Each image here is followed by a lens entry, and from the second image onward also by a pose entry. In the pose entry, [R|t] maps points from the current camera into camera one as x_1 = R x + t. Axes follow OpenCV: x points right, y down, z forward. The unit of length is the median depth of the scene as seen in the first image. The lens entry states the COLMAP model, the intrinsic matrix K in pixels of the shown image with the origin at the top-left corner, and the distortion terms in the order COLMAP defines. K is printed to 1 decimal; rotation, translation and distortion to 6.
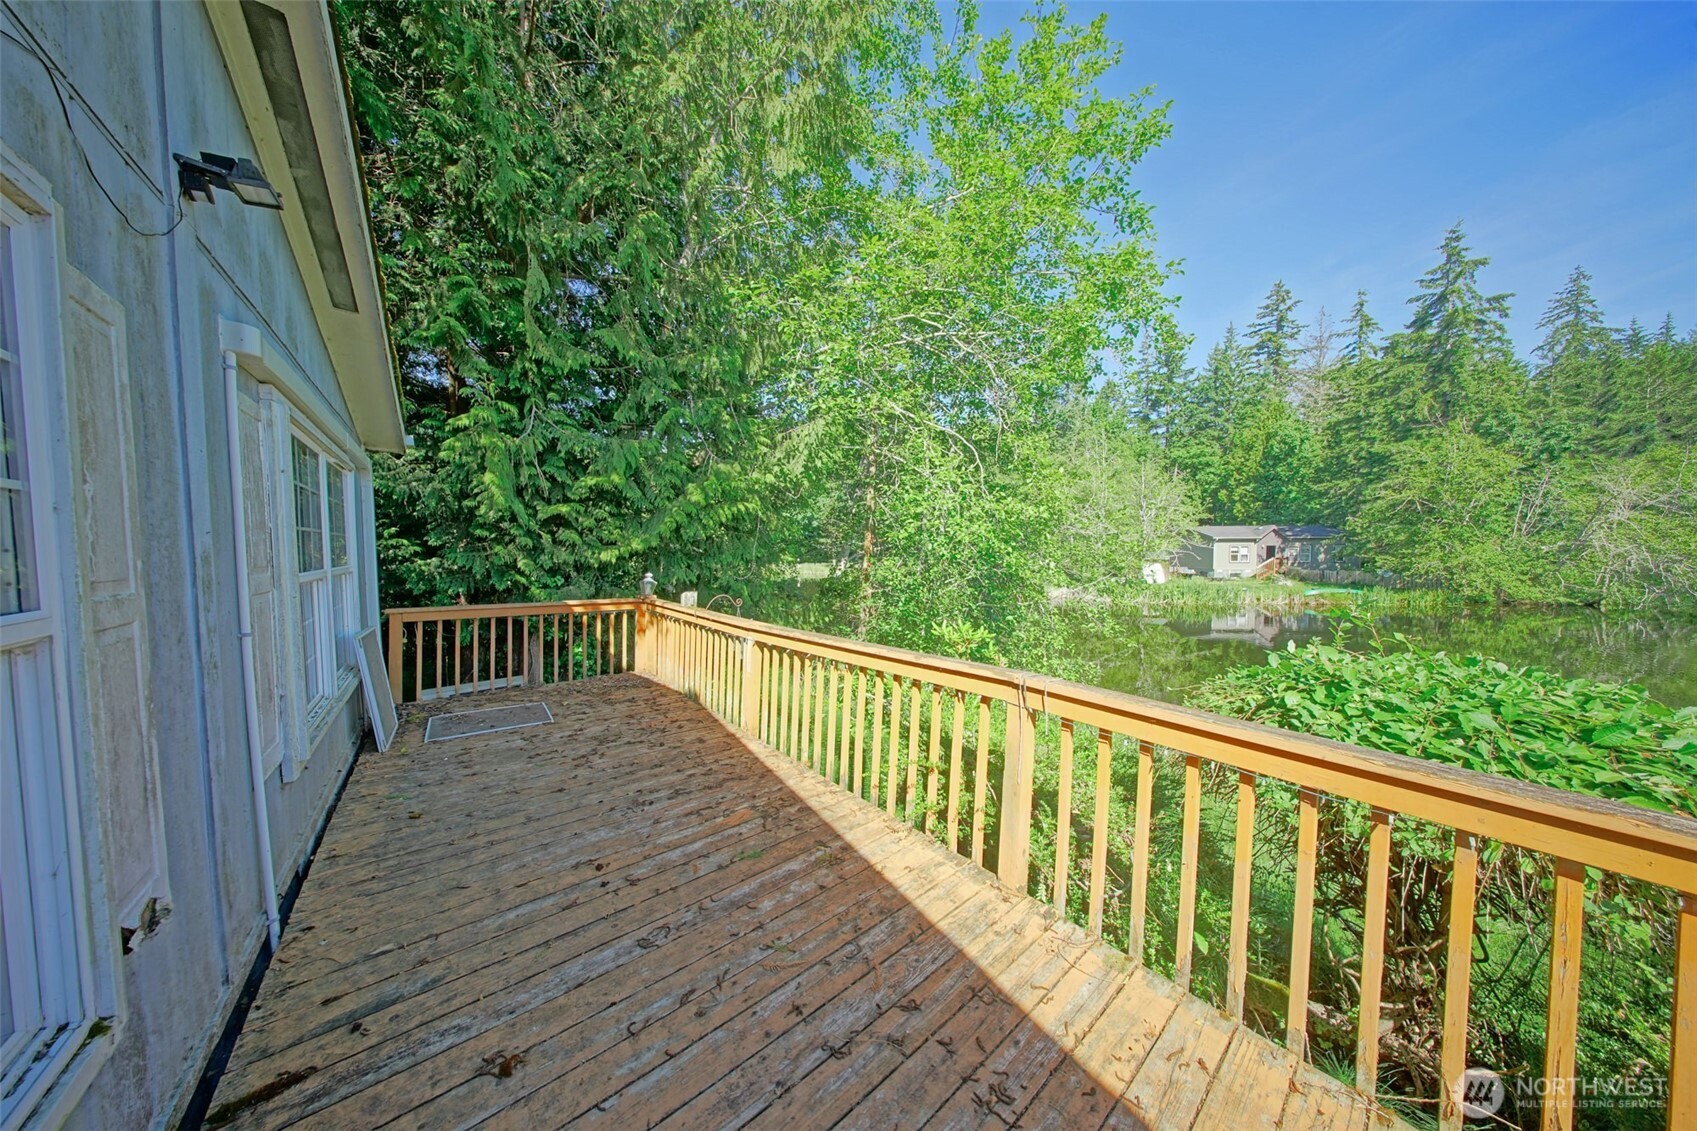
lens RADIAL K [[498.8, 0, 848.5], [0, 498.8, 565.5], [0, 0, 1]] dist [0.000890, -0.001372]
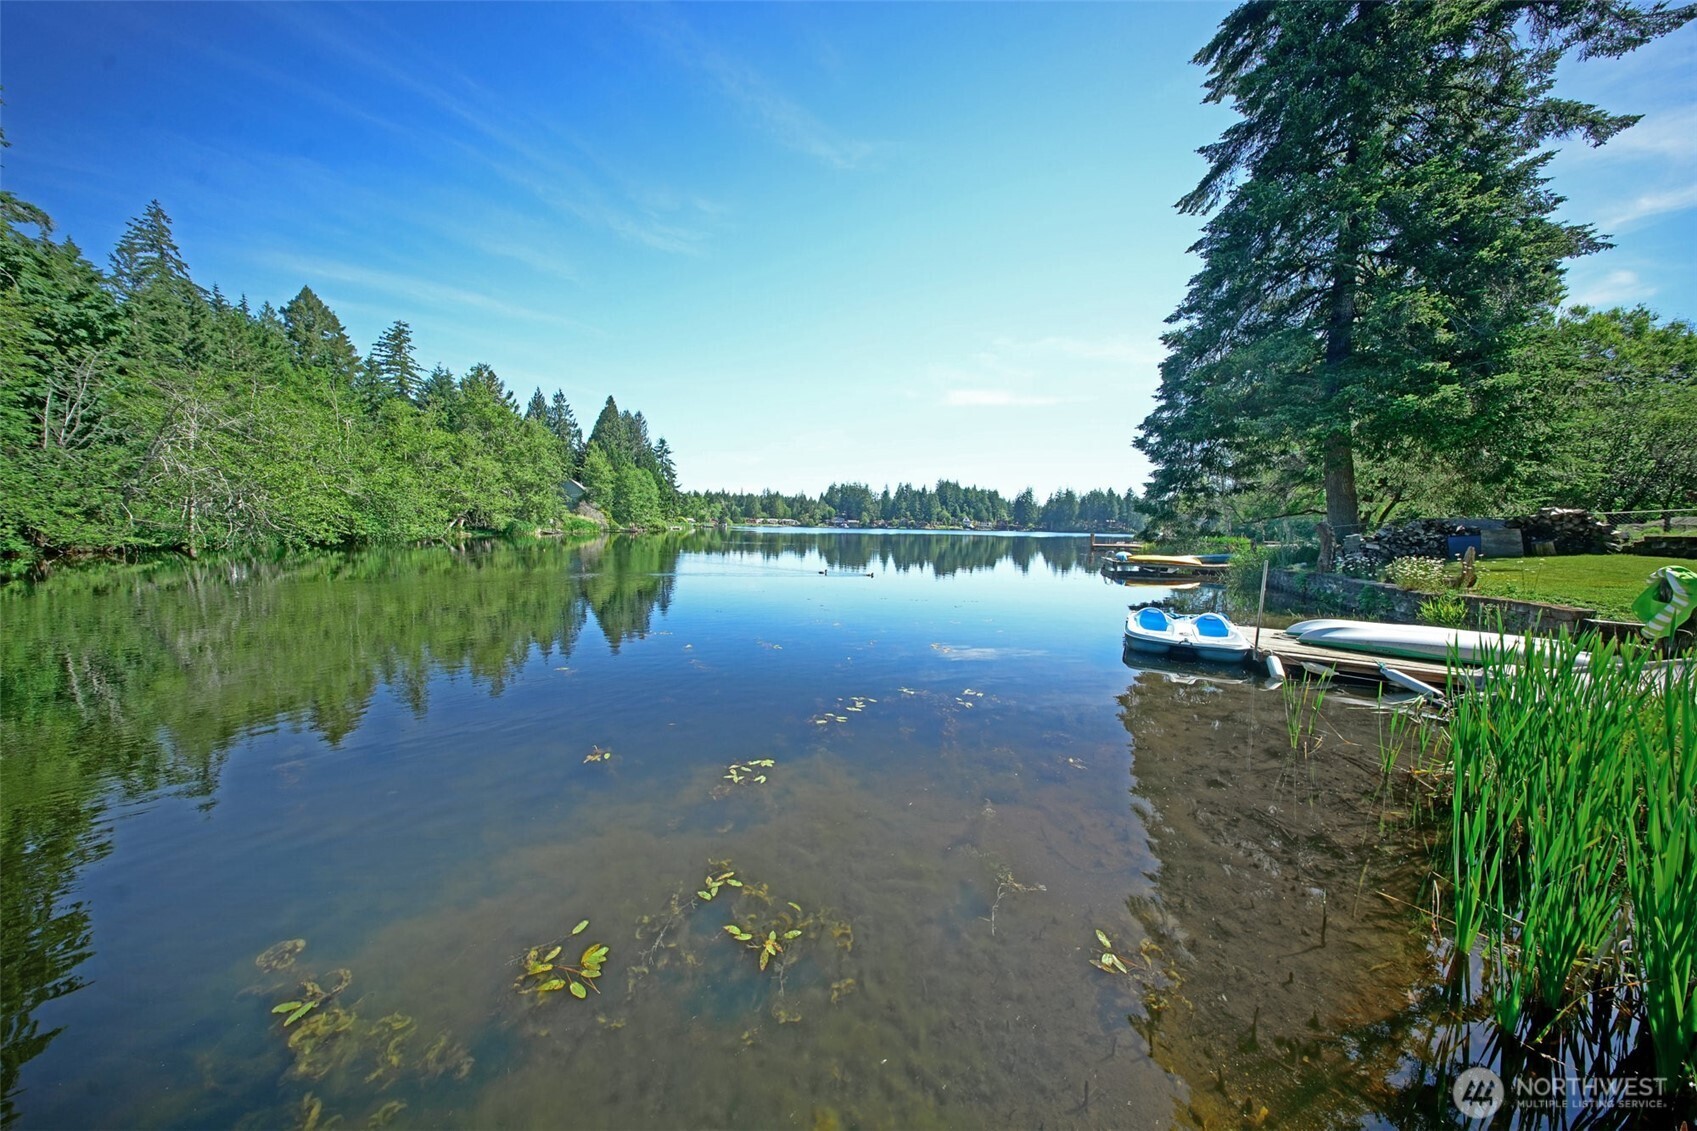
lens RADIAL K [[497.6, 0, 850.5], [0, 497.6, 567.7], [0, 0, 1]] dist [-0.003624, -0.000915]
pose [[-0.308428, -0.082180, 0.947691, 0.355774], [0.021010, 0.995430, 0.093157, 0.051732], [-0.951016, 0.048643, -0.305292, 0.187997]]
